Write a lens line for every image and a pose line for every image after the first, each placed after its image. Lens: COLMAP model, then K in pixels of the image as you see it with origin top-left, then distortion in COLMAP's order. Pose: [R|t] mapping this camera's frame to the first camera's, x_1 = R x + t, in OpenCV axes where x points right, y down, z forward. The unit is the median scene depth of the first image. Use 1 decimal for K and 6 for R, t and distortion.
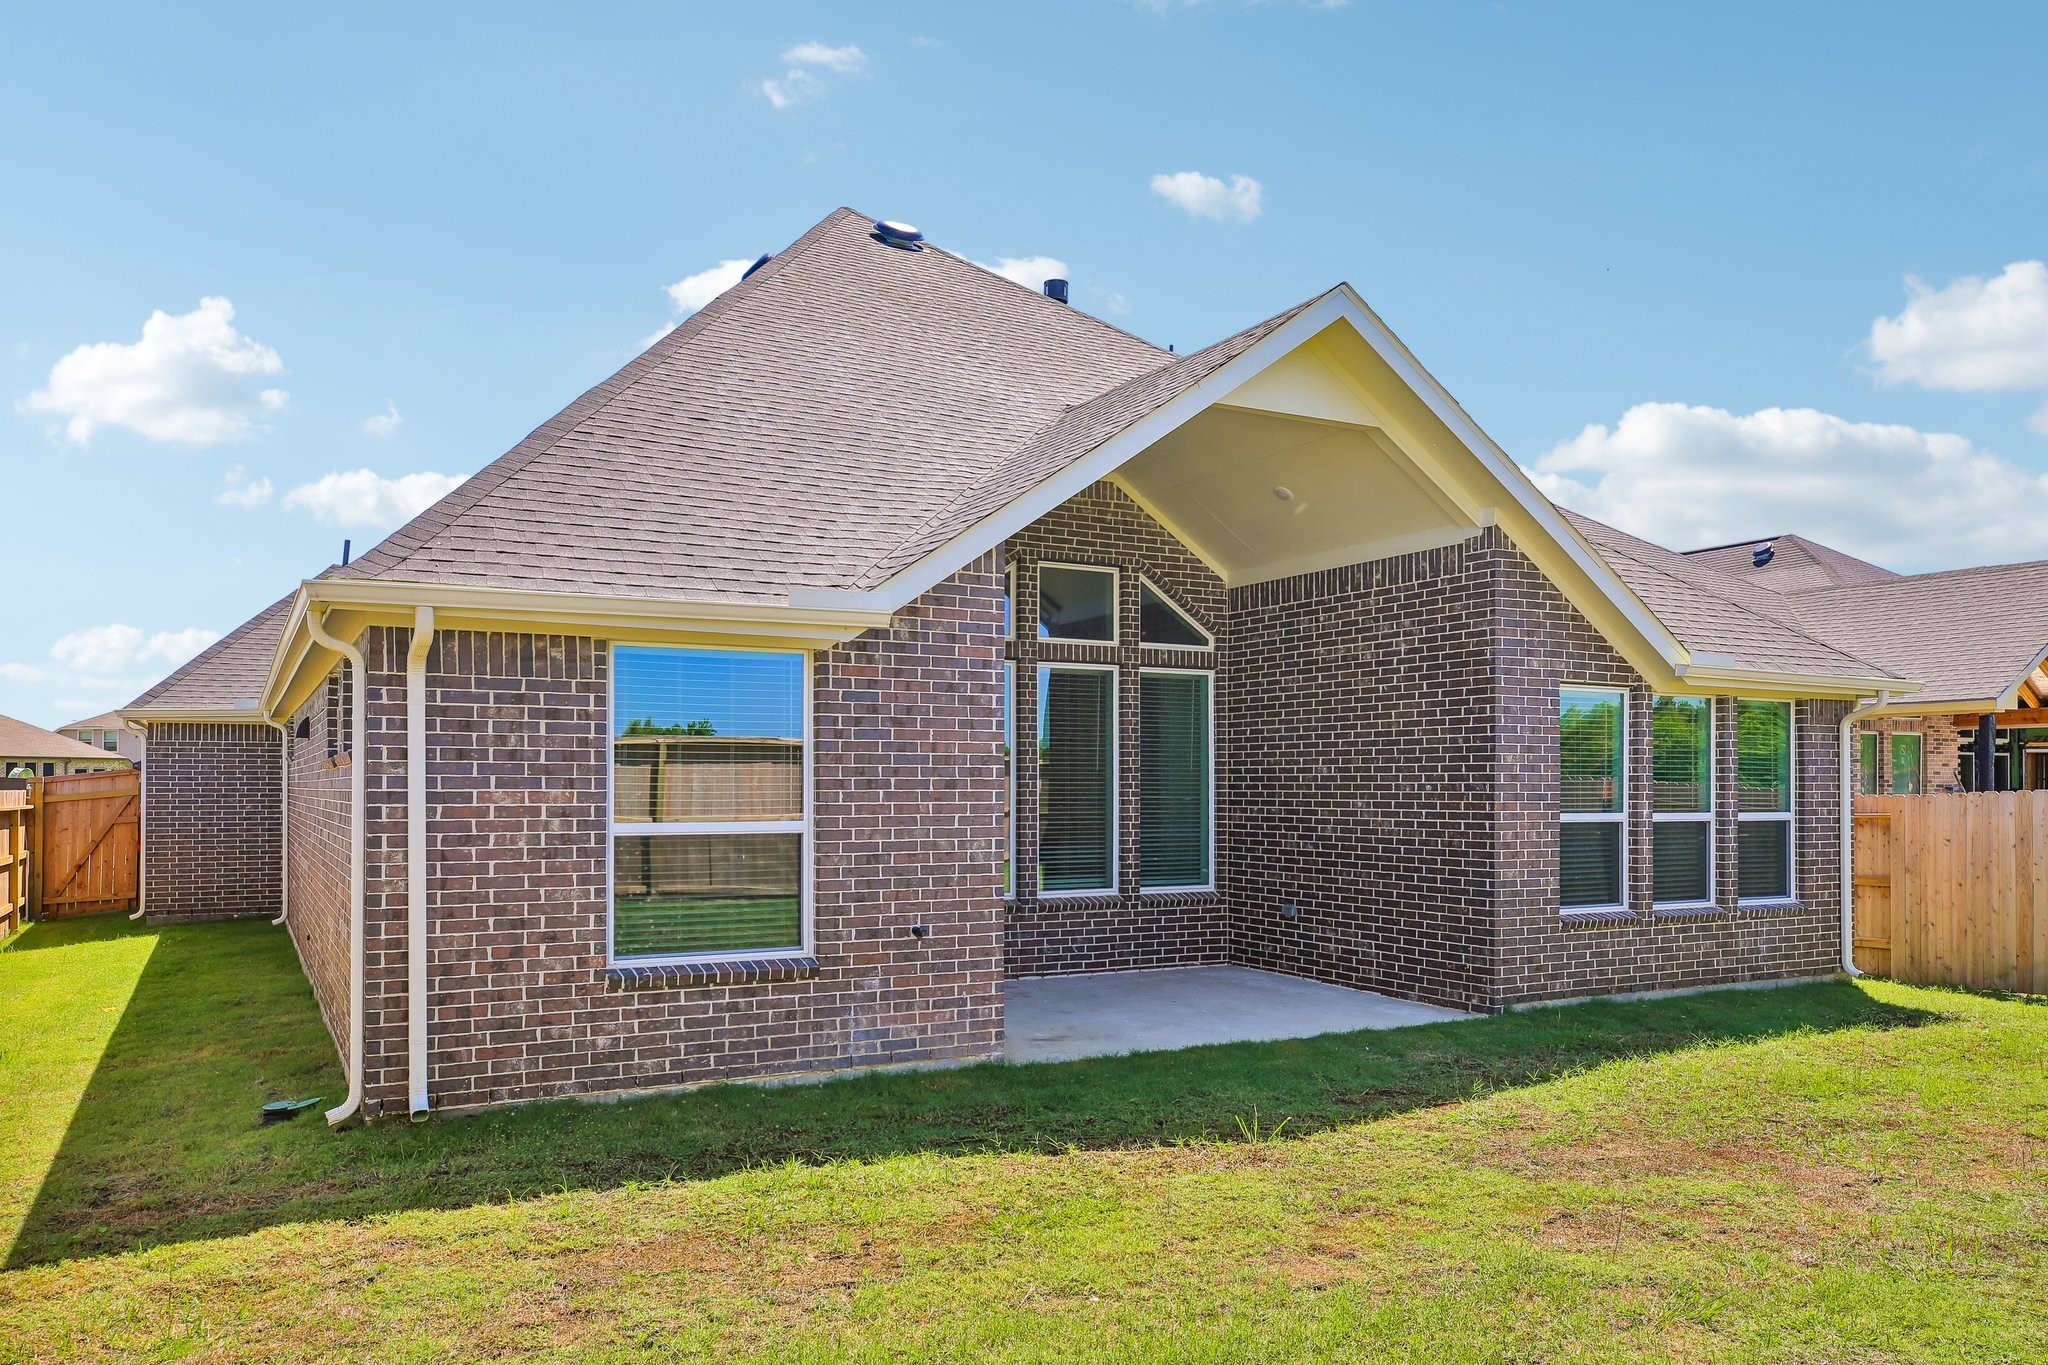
lens RADIAL K [[1468.9, 0, 1027.9], [0, 1468.9, 755.0], [0, 0, 1]] dist [-0.001619, -0.006943]
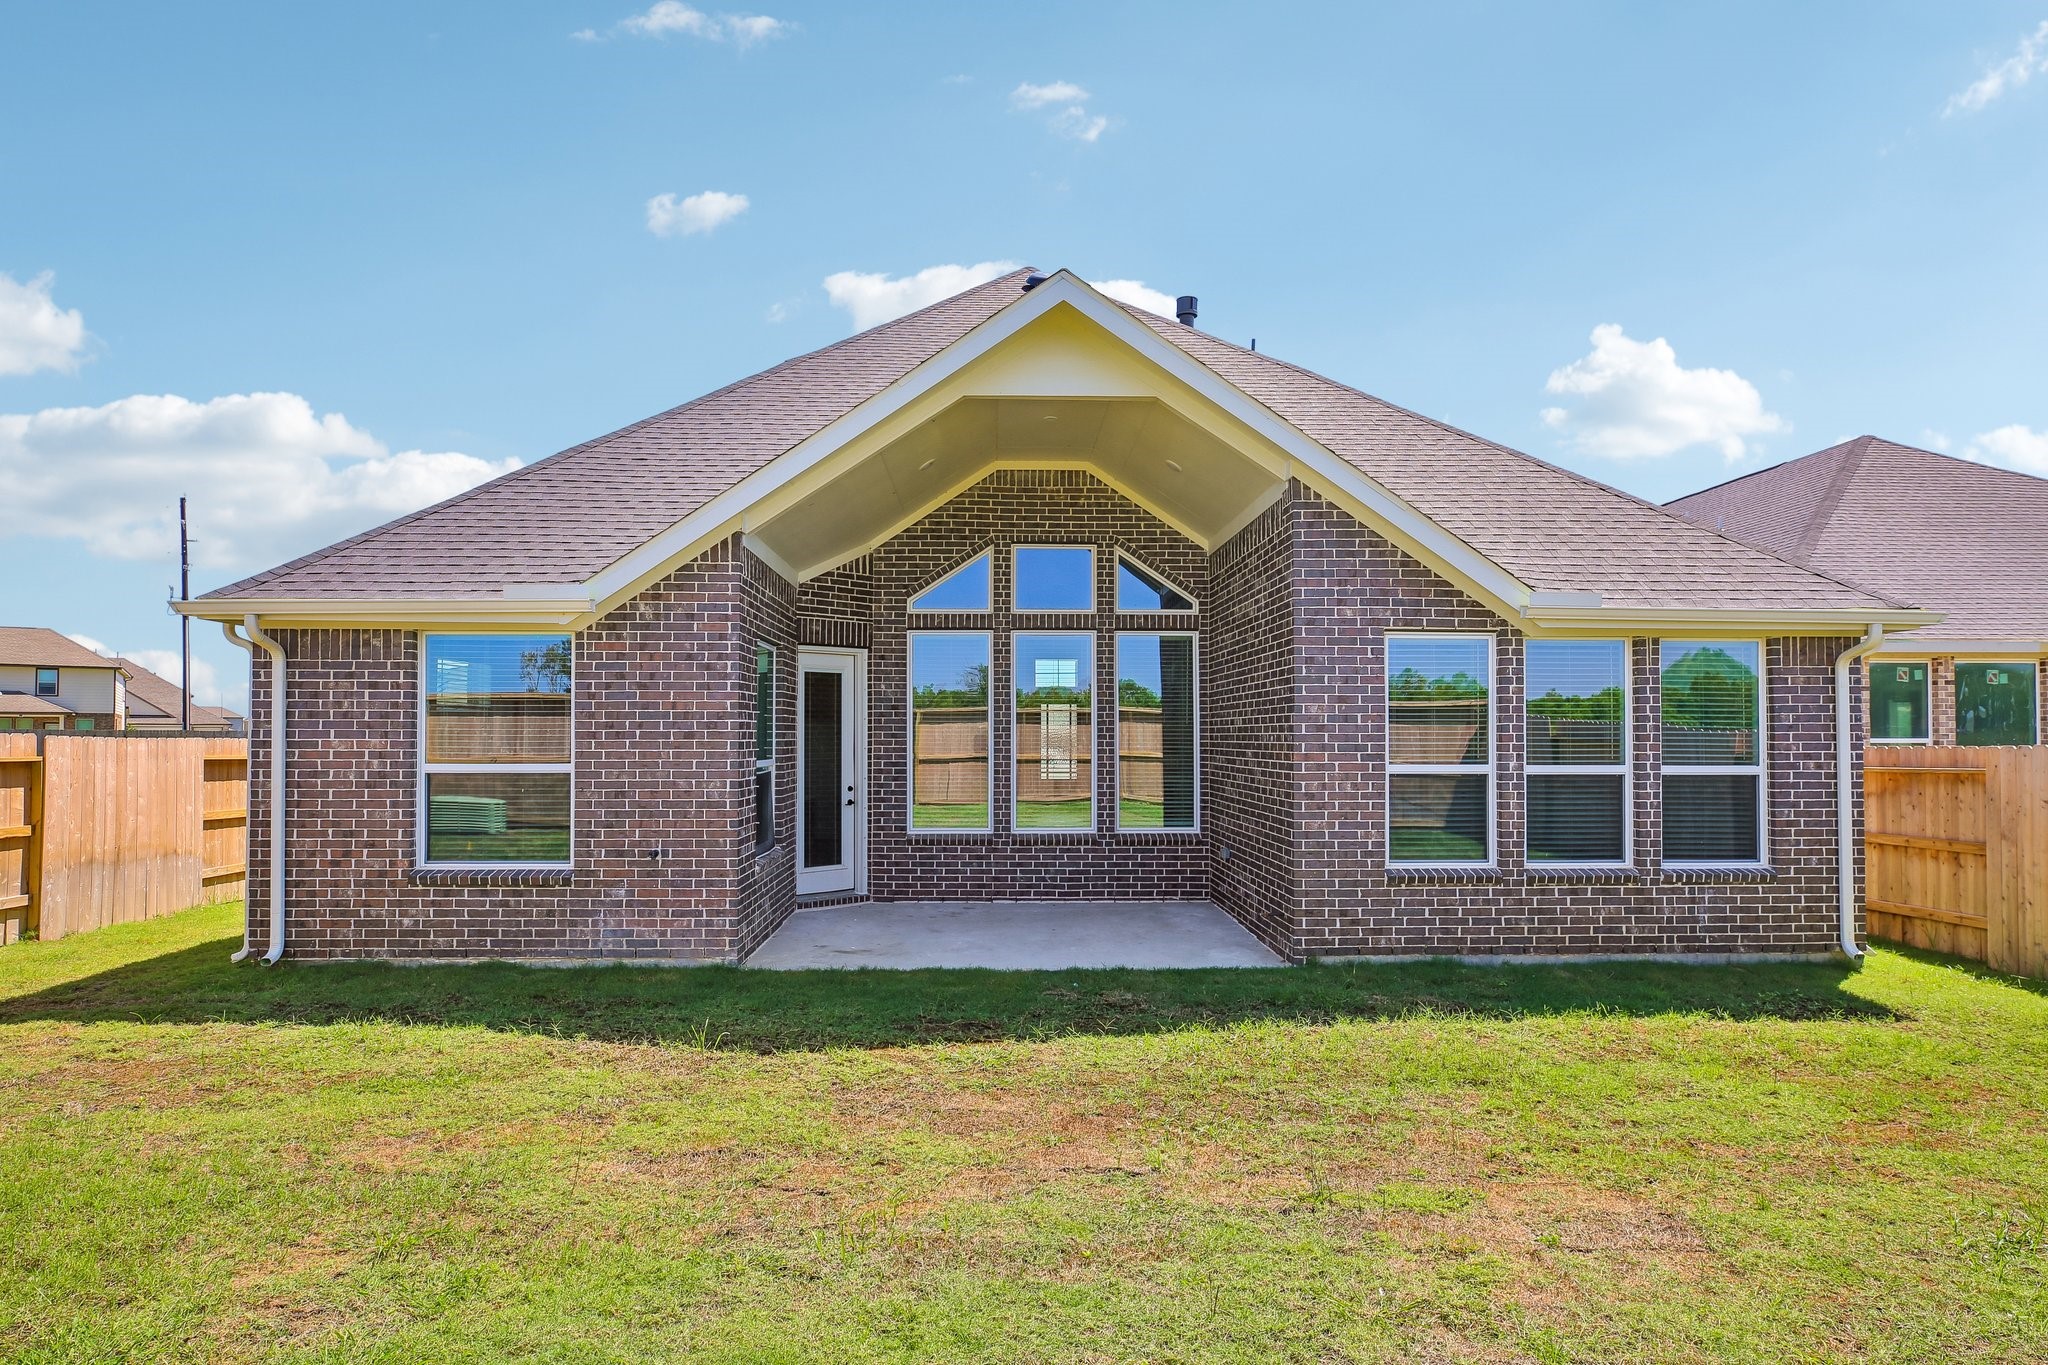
lens RADIAL K [[1185.8, 0, 1024.0], [0, 1185.8, 692.5], [0, 0, 1]] dist [-0.022804, 0.003424]
pose [[0.891142, -0.017756, -0.453377, 0.517066], [0.010057, 0.999762, -0.019385, 0.004854], [0.453613, 0.012715, 0.891108, 0.193421]]
